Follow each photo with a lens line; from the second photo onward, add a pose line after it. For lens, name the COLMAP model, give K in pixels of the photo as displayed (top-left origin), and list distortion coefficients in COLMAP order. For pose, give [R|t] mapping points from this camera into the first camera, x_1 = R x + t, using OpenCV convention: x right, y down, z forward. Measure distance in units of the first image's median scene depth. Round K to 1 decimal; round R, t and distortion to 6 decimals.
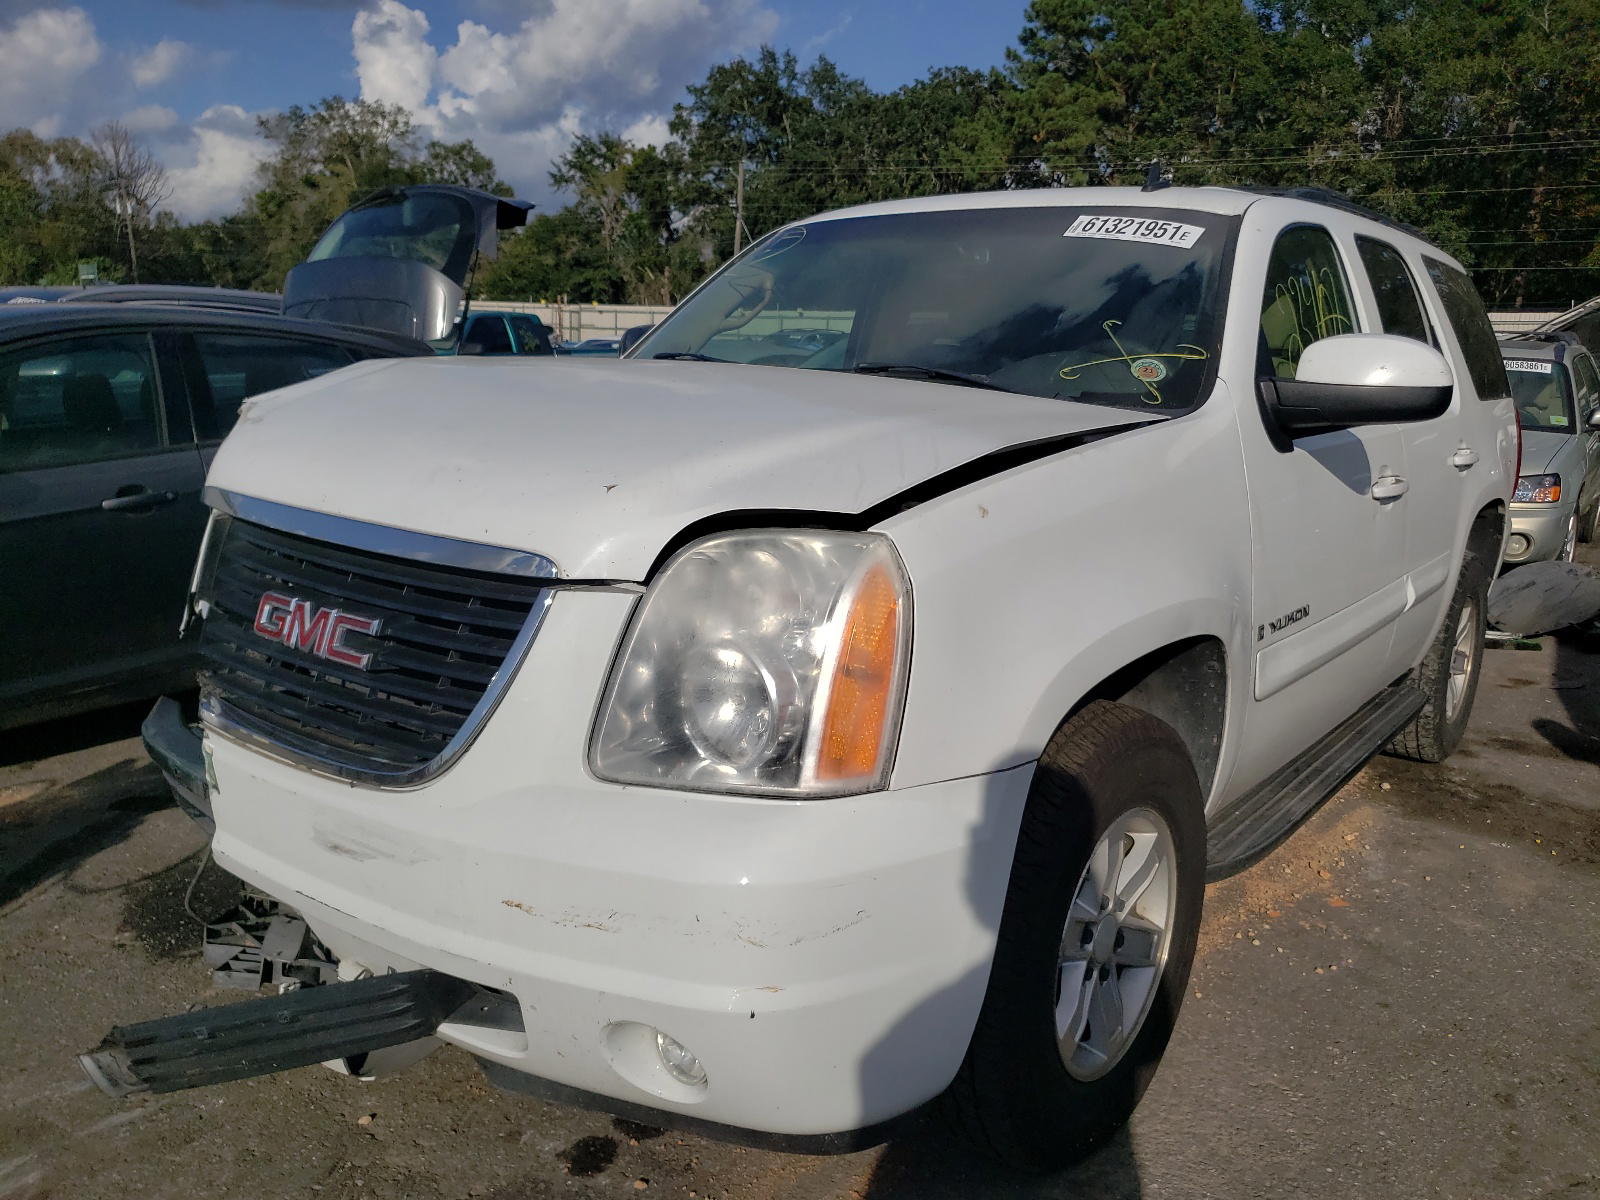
lens RADIAL K [[1224.5, 0, 802.1], [0, 1224.5, 598.6], [0, 0, 1]] dist [0.021644, -0.024081]
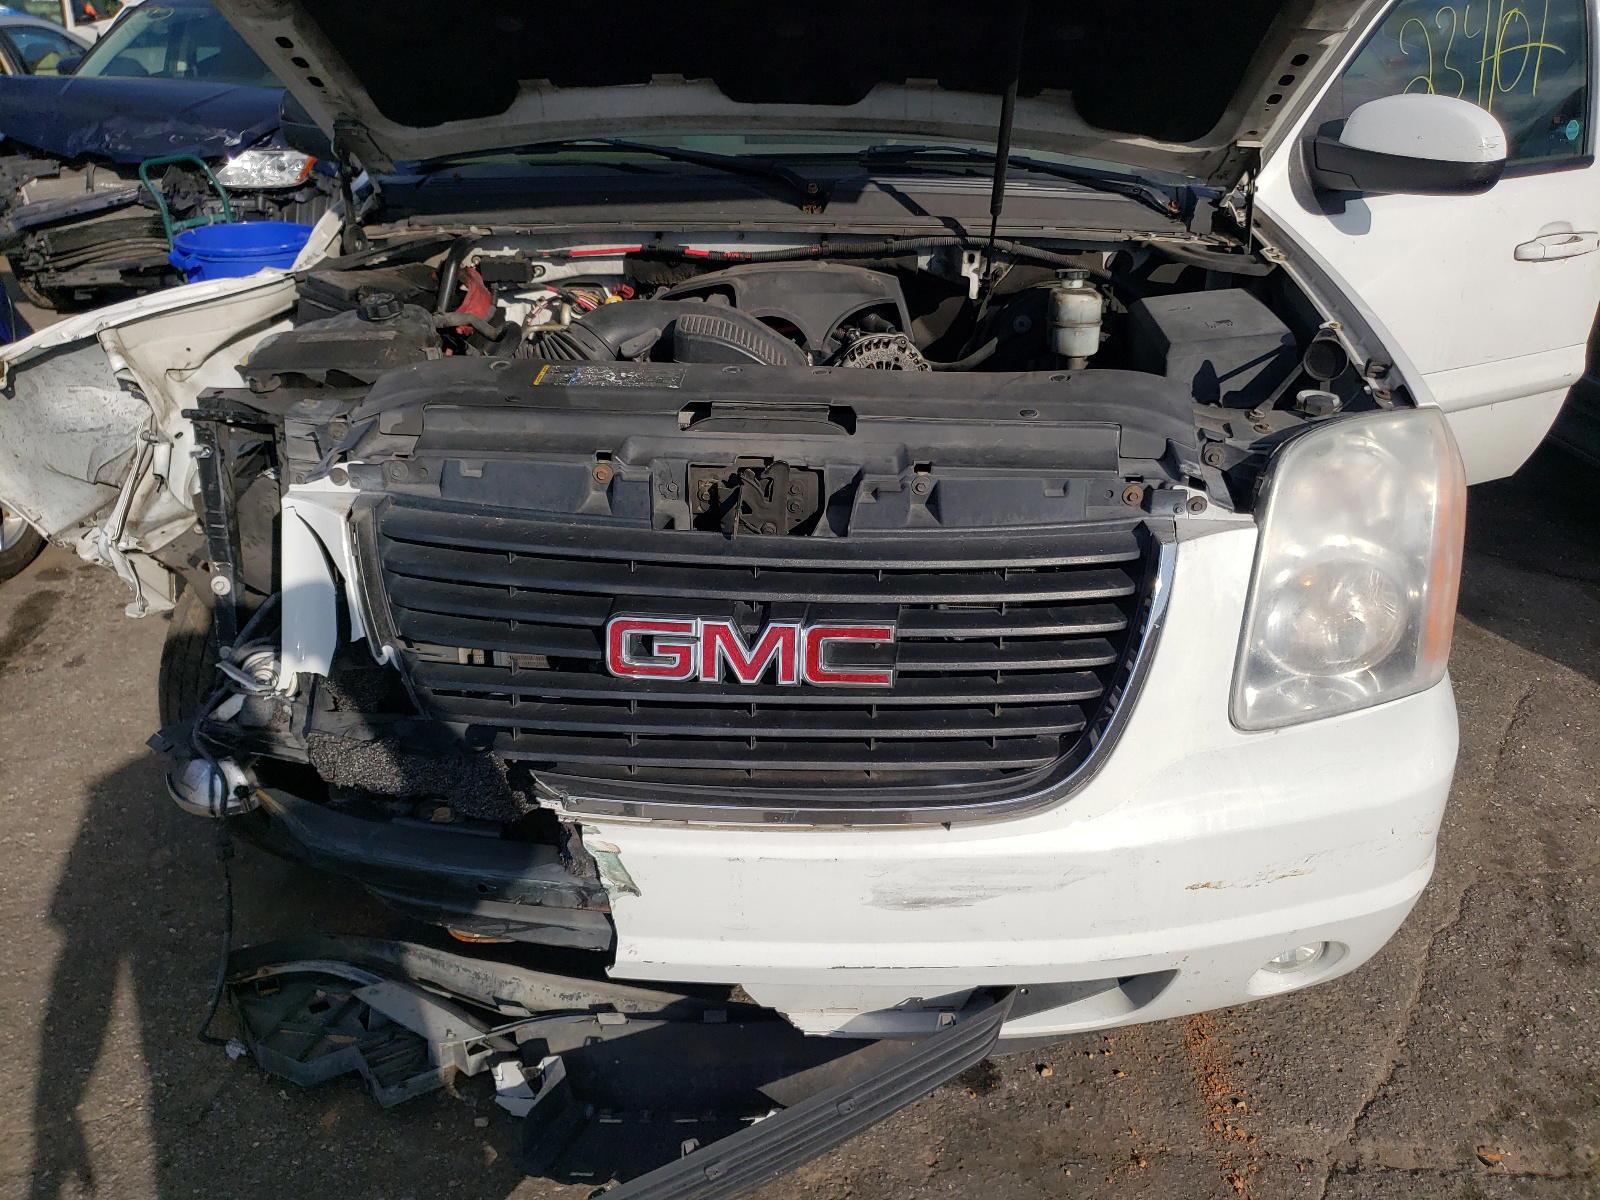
lens RADIAL K [[1224.5, 0, 799.0], [0, 1224.5, 598.5], [0, 0, 1]] dist [0.021644, -0.024081]
pose [[0.820566, -0.274299, 0.501429, -0.725295], [0.137269, 0.946214, 0.292977, -0.216513], [-0.554823, -0.171576, 0.814084, 0.377098]]
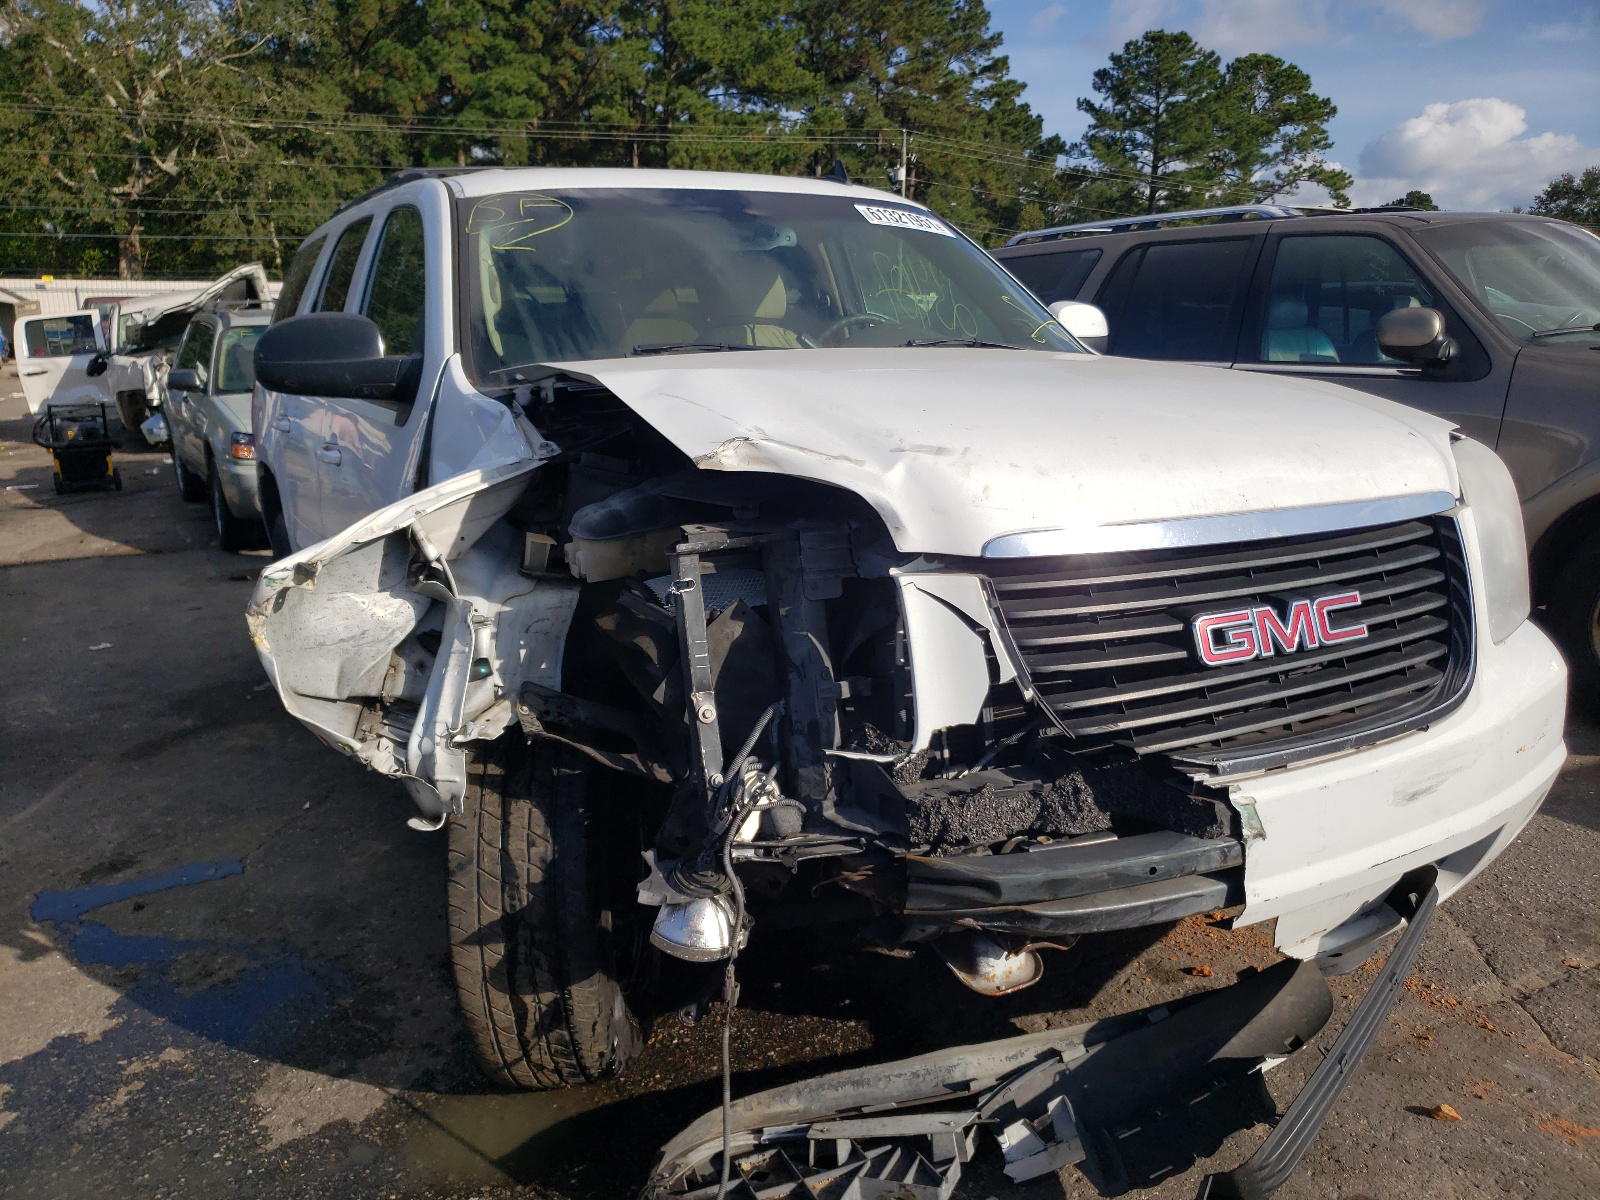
lens RADIAL K [[1224.5, 0, 801.4], [0, 1224.5, 603.0], [0, 0, 1]] dist [0.021644, -0.024081]
pose [[0.436869, -0.246741, 0.865023, -1.379369], [0.222070, 0.961462, 0.162096, -0.234259], [-0.871683, 0.121281, 0.474827, 0.853051]]
